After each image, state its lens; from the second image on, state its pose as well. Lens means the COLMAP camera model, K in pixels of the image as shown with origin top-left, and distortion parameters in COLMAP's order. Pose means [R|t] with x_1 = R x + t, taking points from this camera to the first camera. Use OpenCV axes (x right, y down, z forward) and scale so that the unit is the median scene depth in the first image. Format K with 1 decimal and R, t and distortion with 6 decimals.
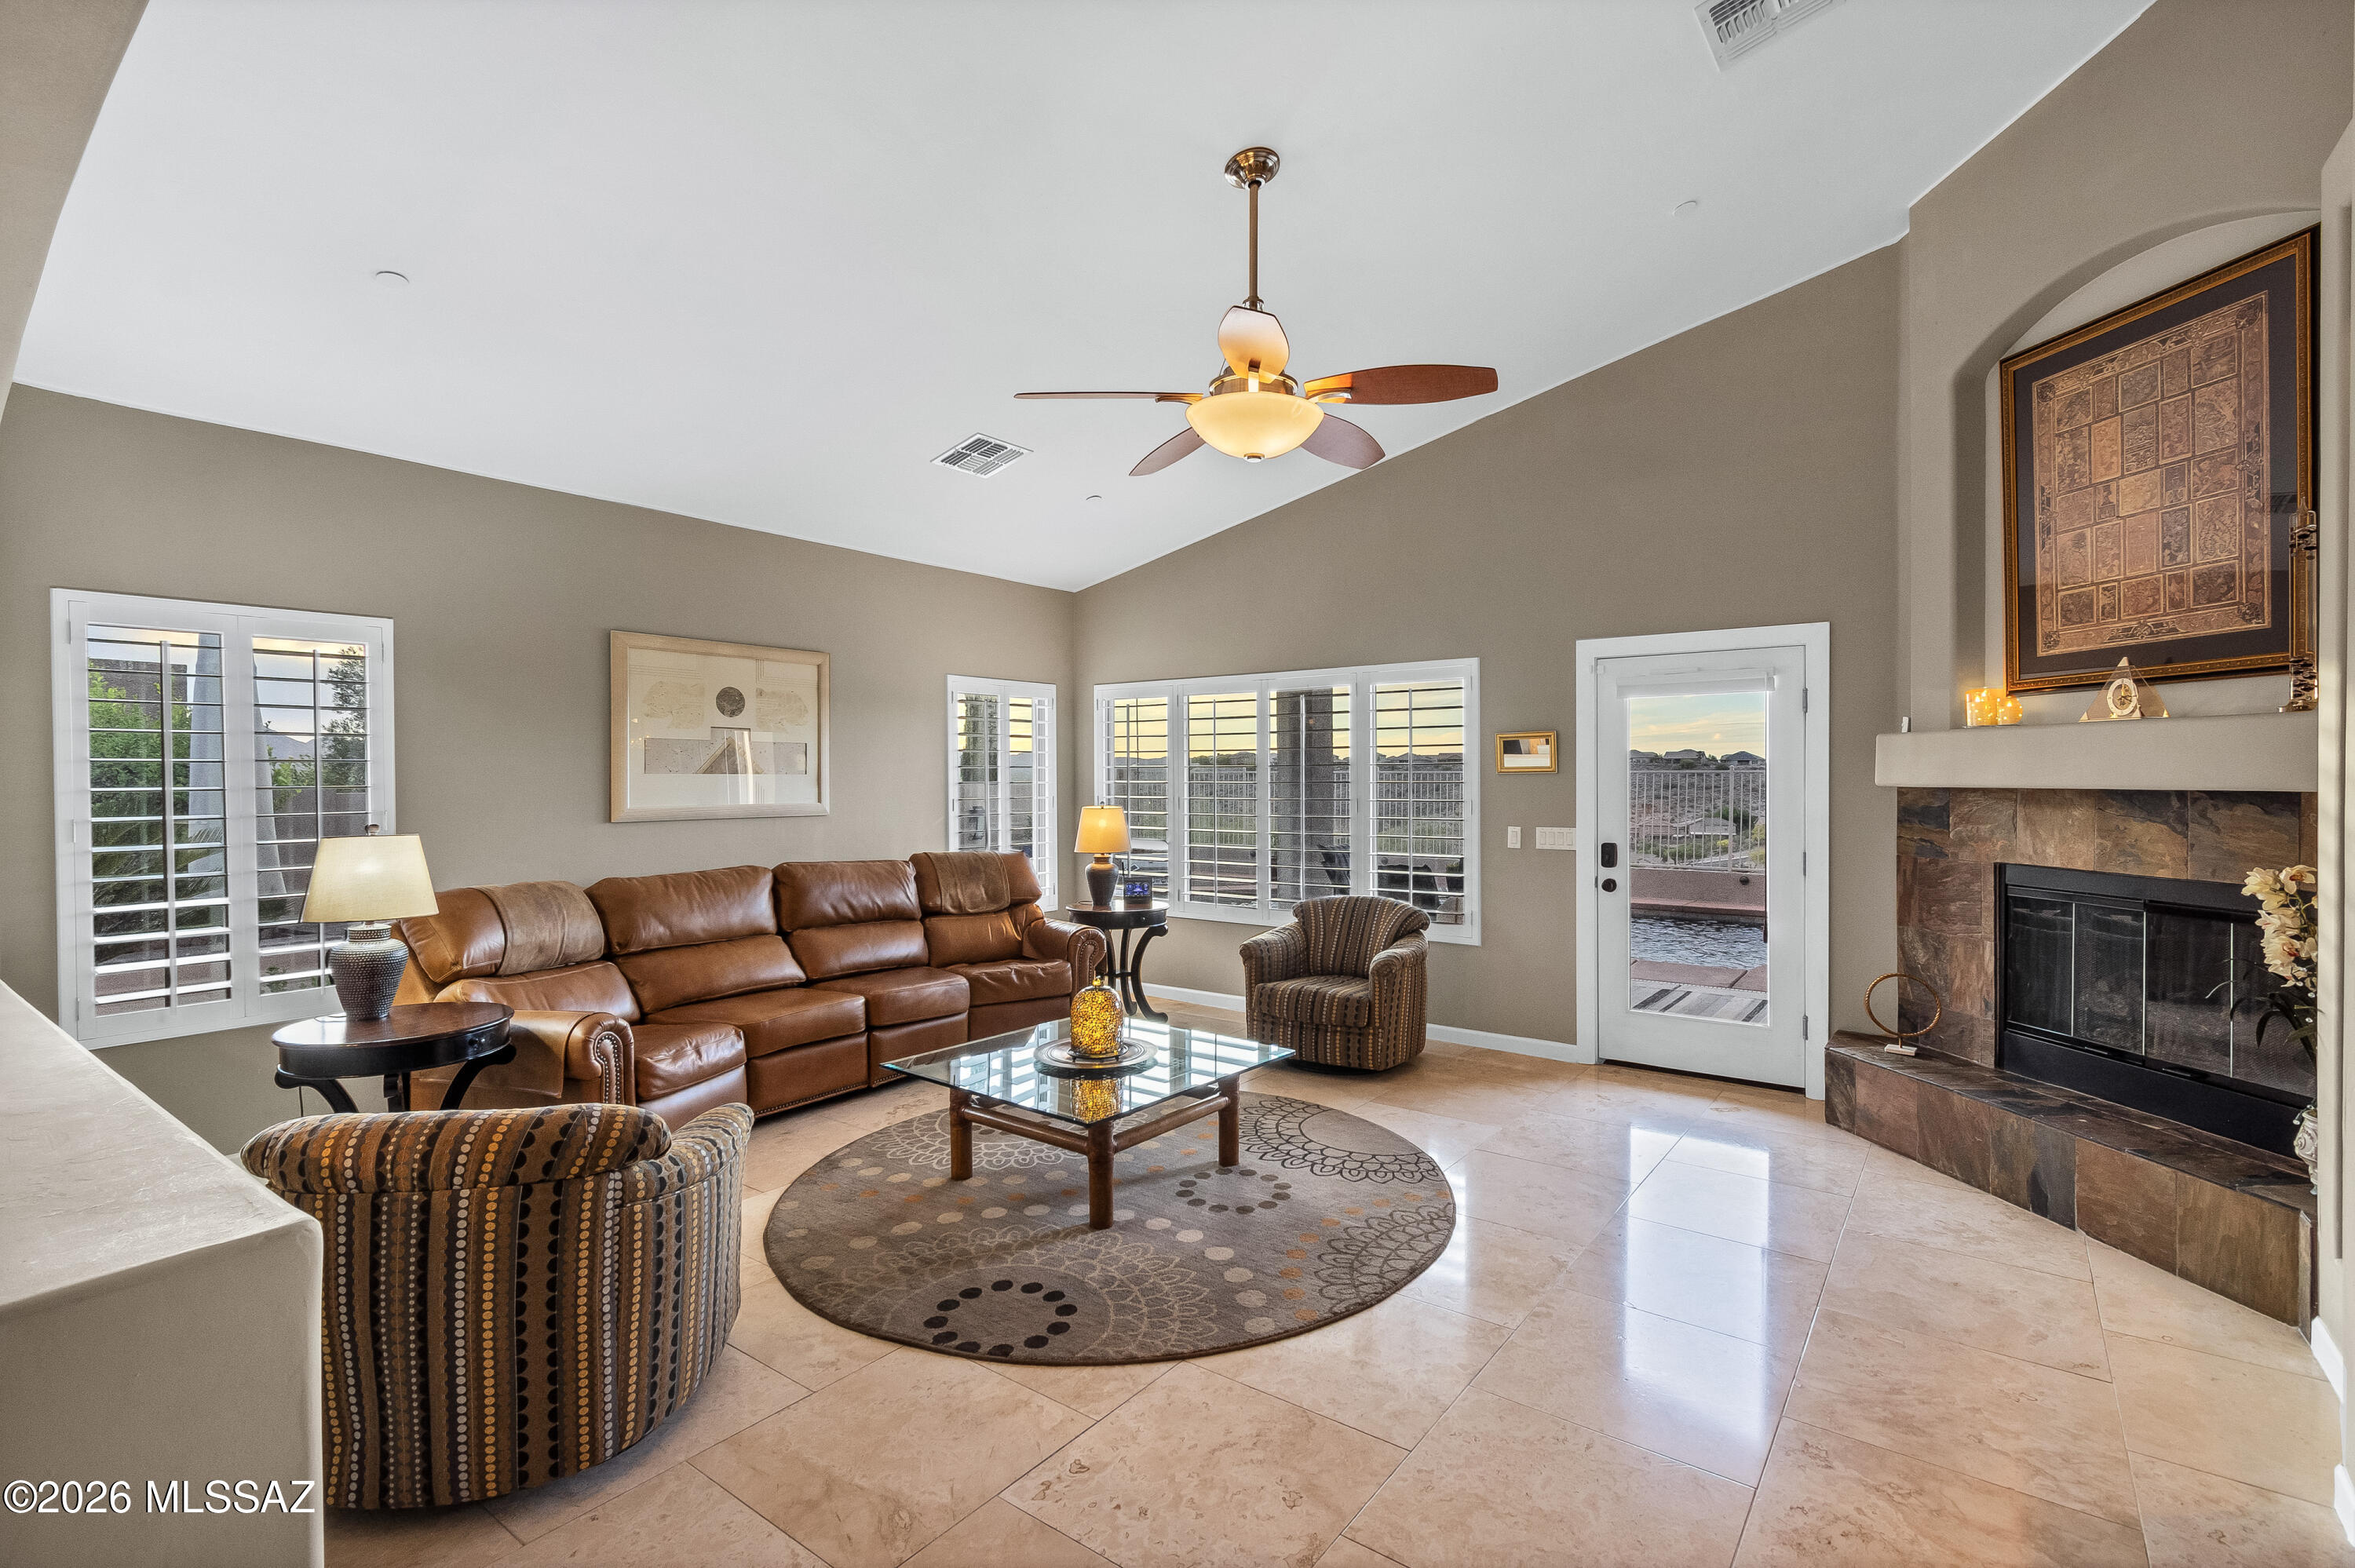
lens RADIAL K [[1069.2, 0, 1192.1], [0, 1069.2, 815.8], [0, 0, 1]] dist [0.002578, 0.000504]
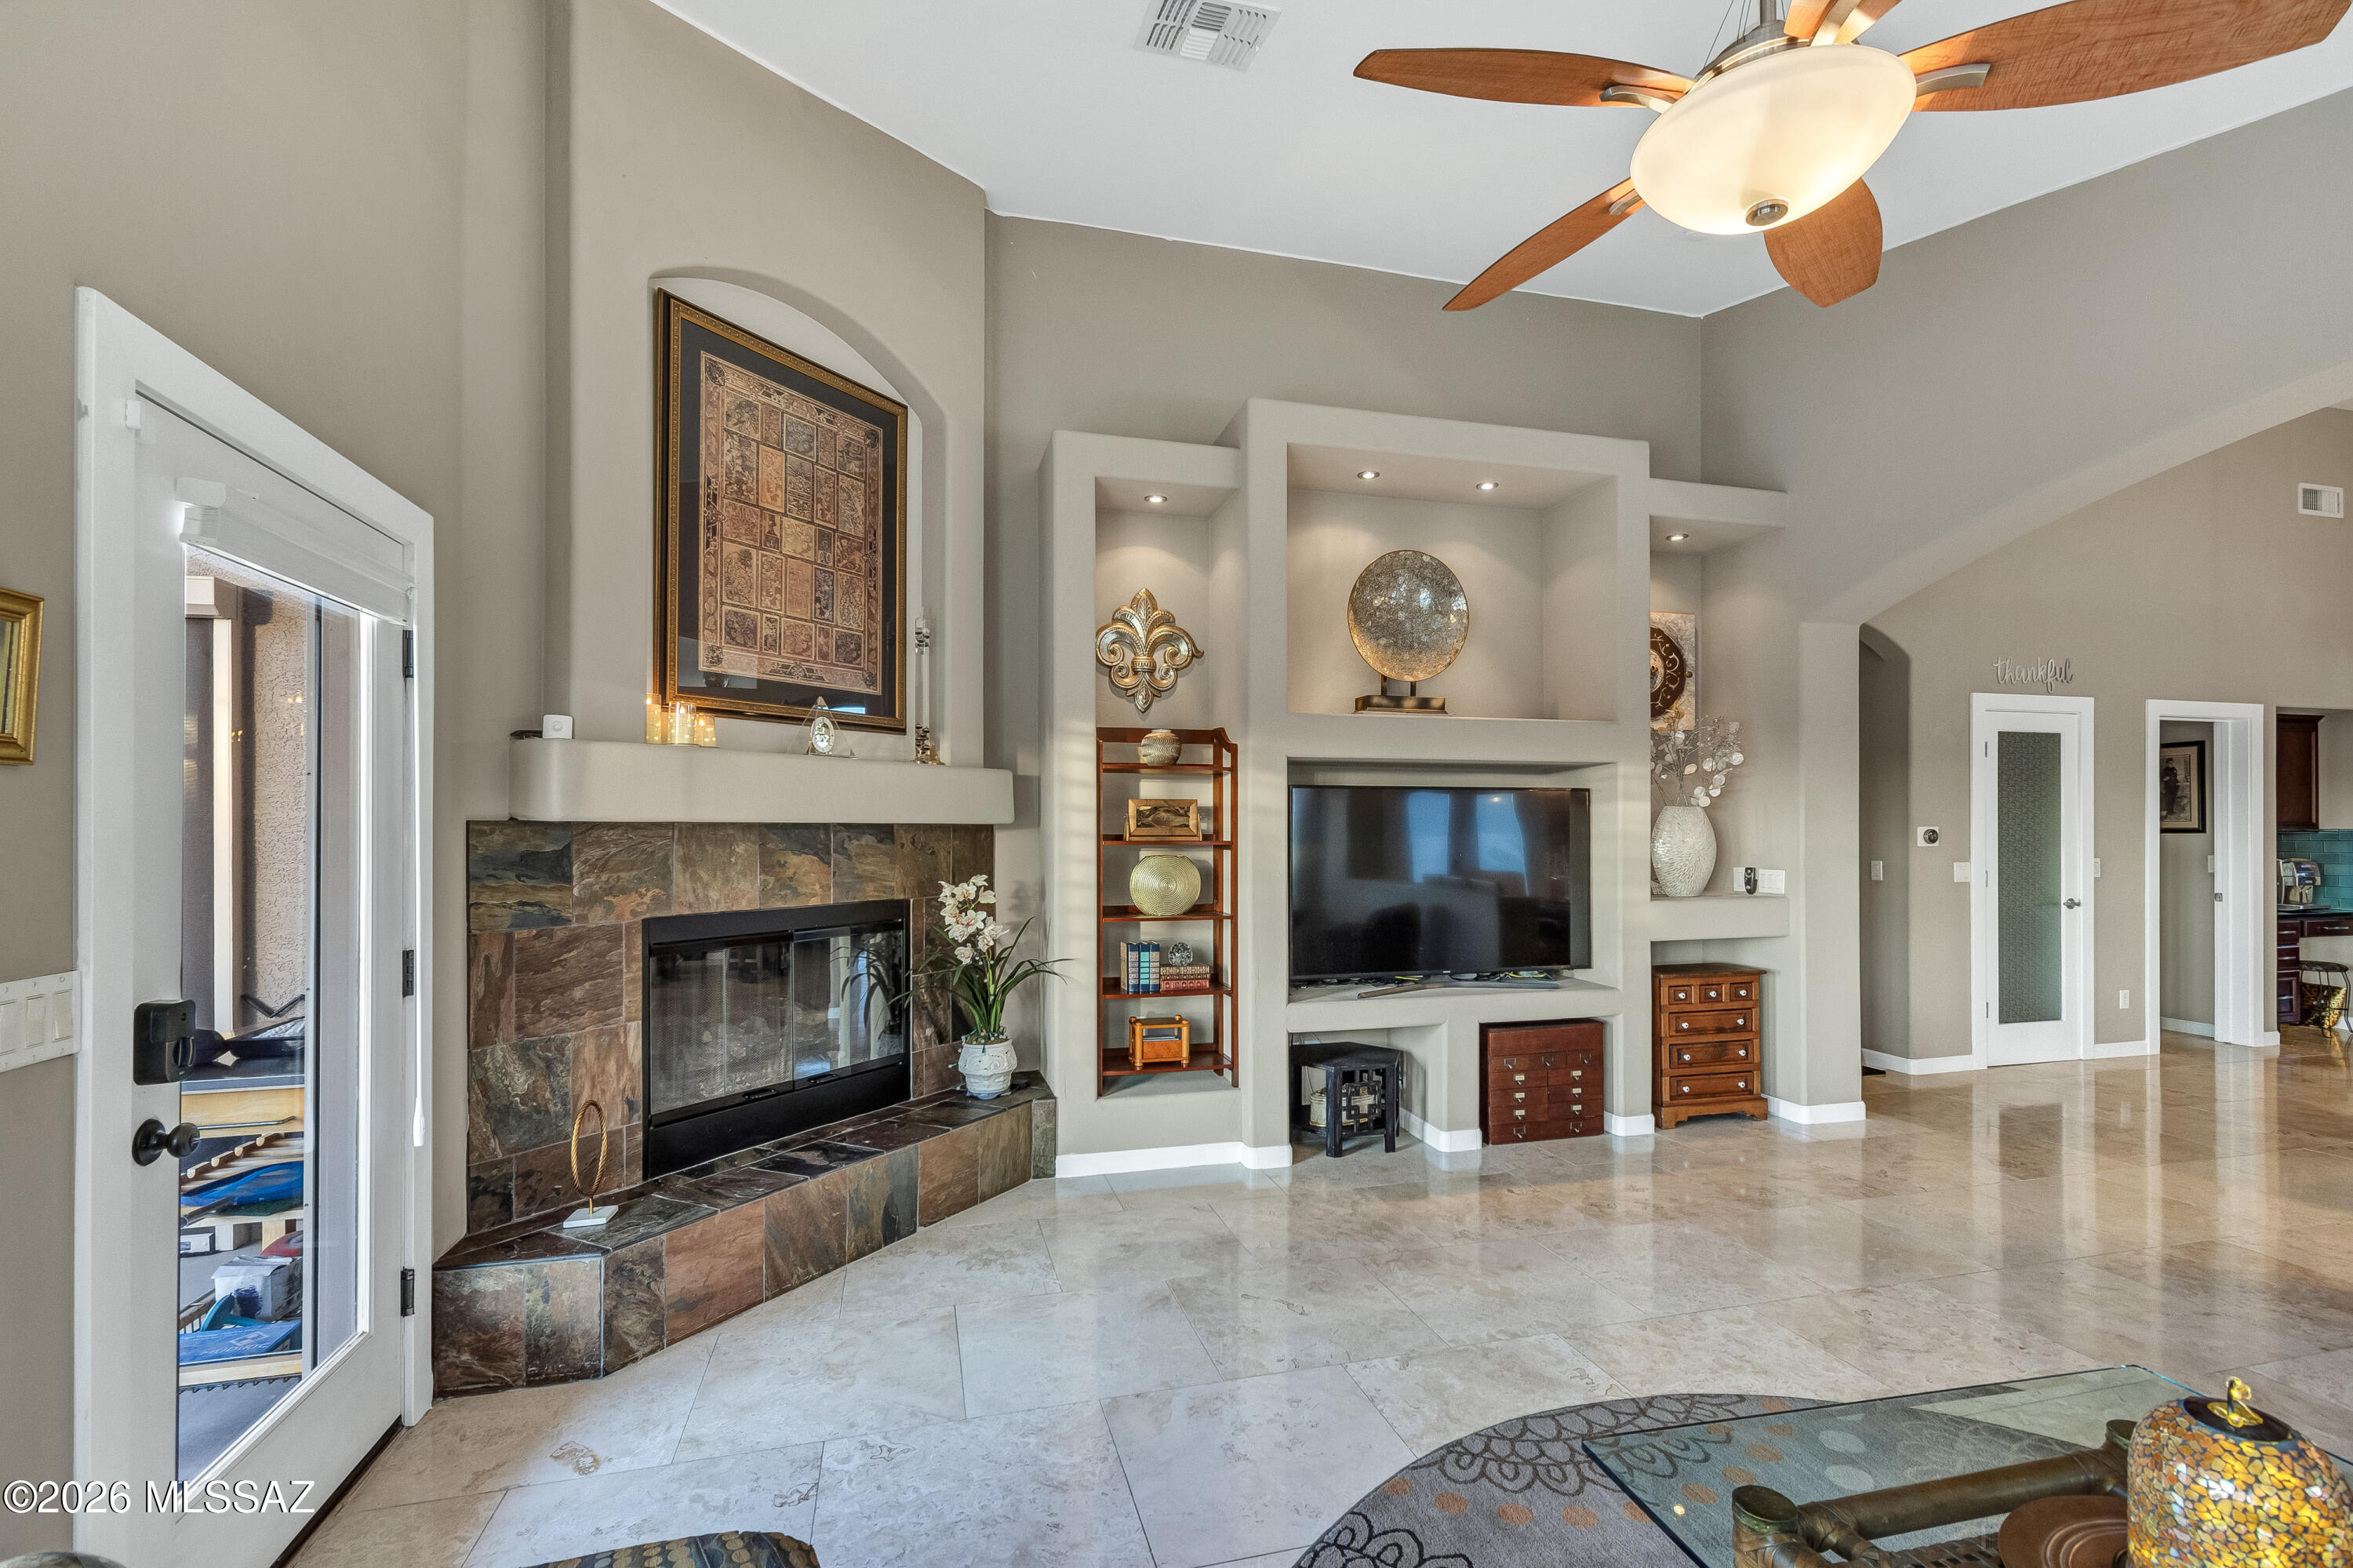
lens RADIAL K [[1068.4, 0, 1191.0], [0, 1068.4, 815.7], [0, 0, 1]] dist [0.002578, 0.000504]
pose [[-0.792394, 0.004859, 0.609990, -0.043758], [0.021107, 0.999588, 0.019457, -0.037907], [-0.609644, 0.028292, -0.792170, 1.362401]]
